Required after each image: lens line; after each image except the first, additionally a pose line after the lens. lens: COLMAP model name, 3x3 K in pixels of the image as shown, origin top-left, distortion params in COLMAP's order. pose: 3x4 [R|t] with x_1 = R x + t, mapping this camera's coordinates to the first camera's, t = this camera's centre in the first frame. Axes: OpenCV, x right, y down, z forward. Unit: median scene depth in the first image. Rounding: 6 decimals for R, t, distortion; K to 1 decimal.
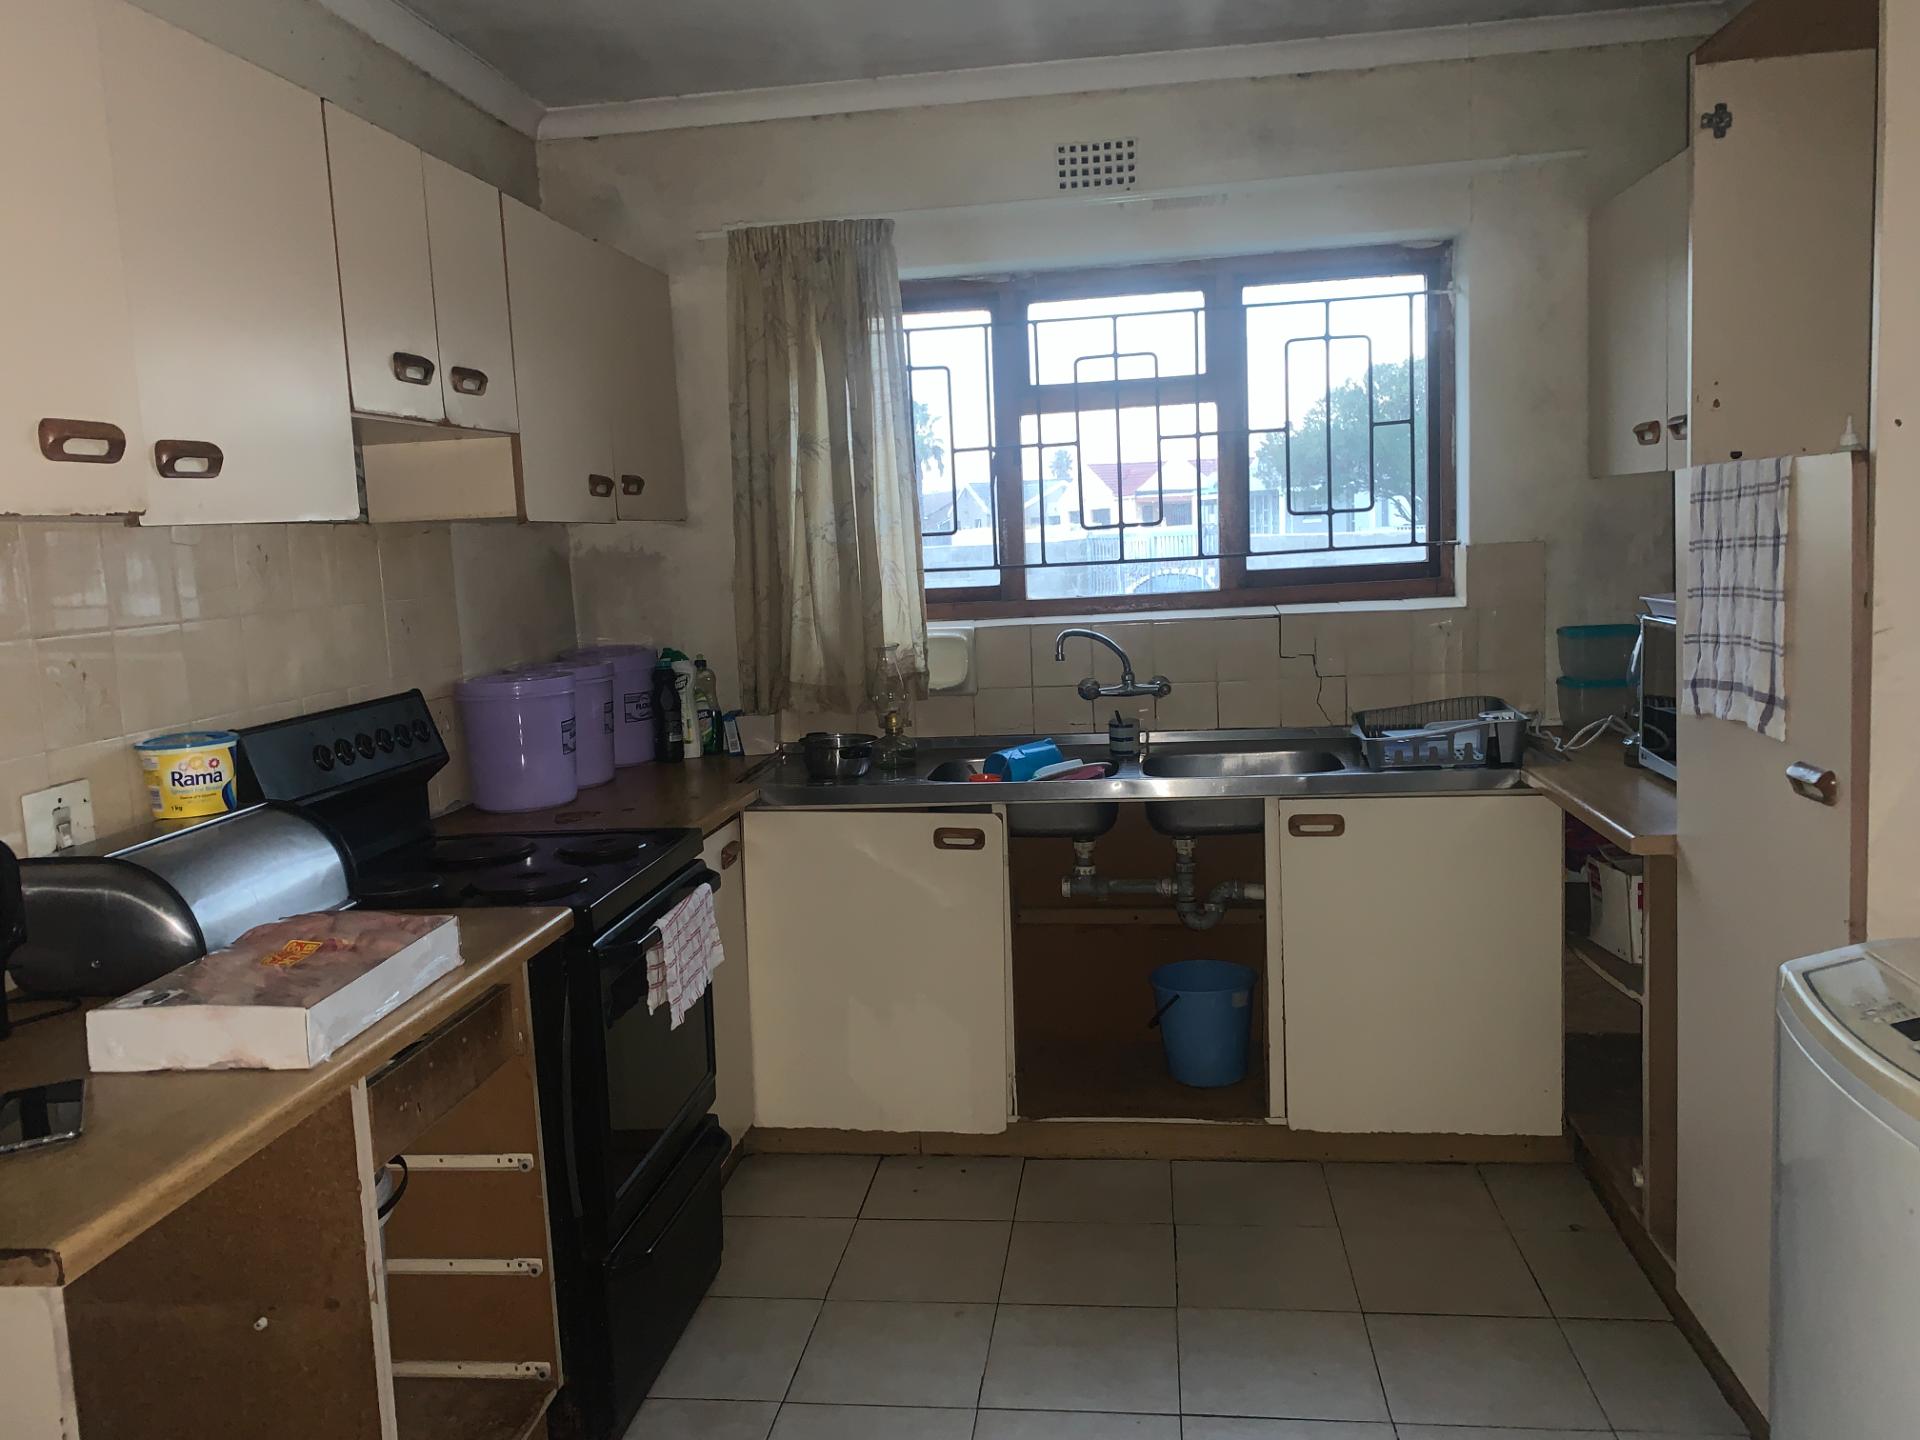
lens RADIAL K [[1467.7, 0, 947.6], [0, 1467.7, 722.4], [0, 0, 1]] dist [0.045759, -0.041108]
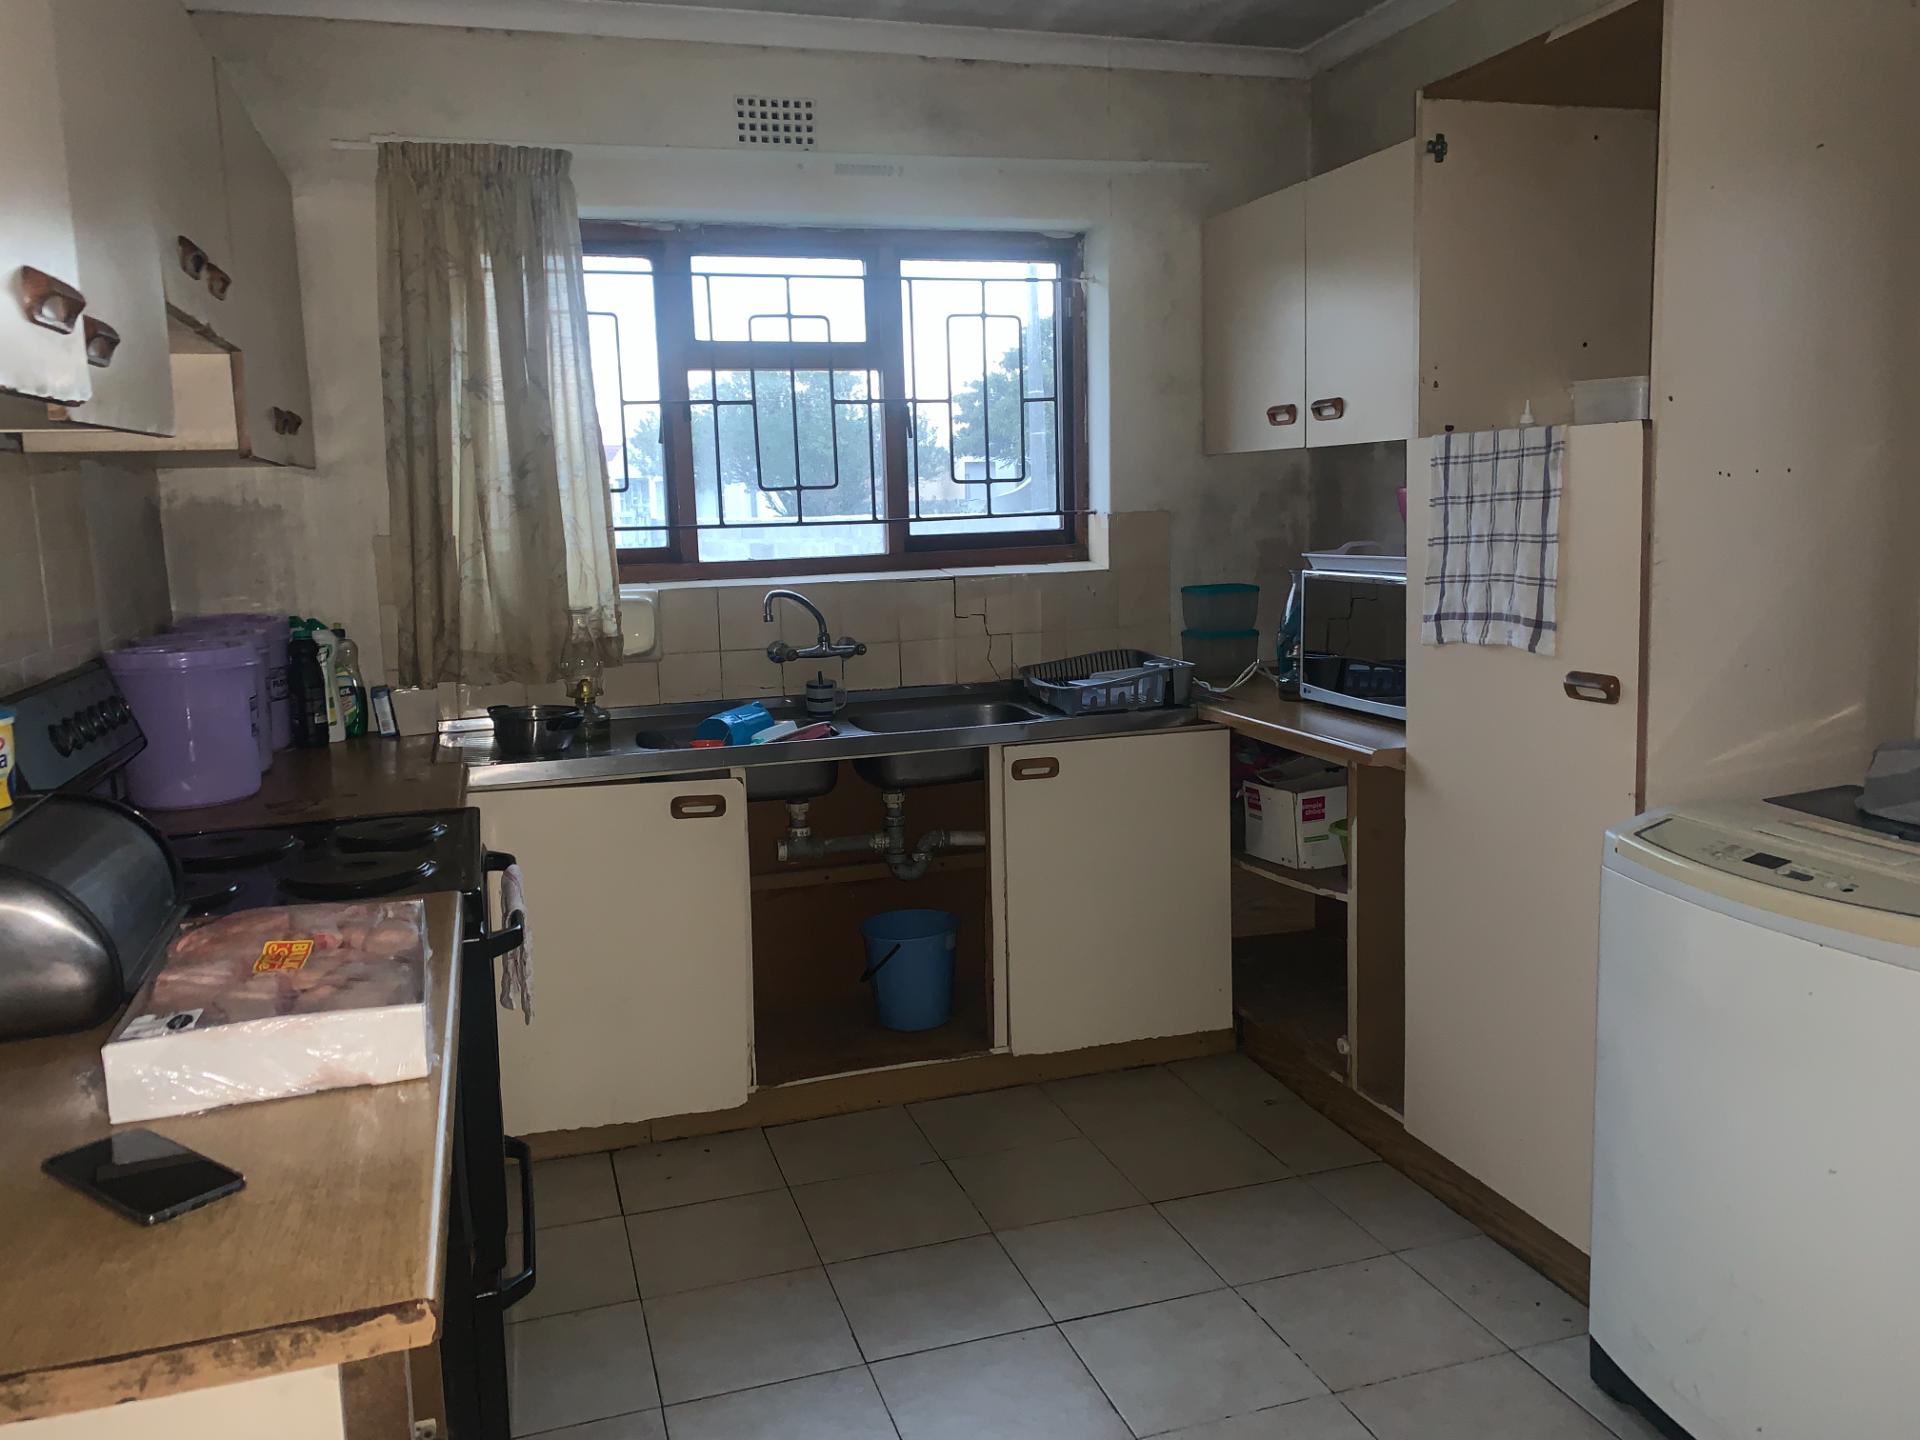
lens RADIAL K [[1462.7, 0, 956.6], [0, 1462.7, 715.8], [0, 0, 1]] dist [0.071014, -0.130287]
pose [[0.906273, -0.042414, 0.420560, -0.221051], [0.041307, 0.999077, 0.011745, 0.014561], [-0.420670, 0.006728, 0.907189, 0.051932]]
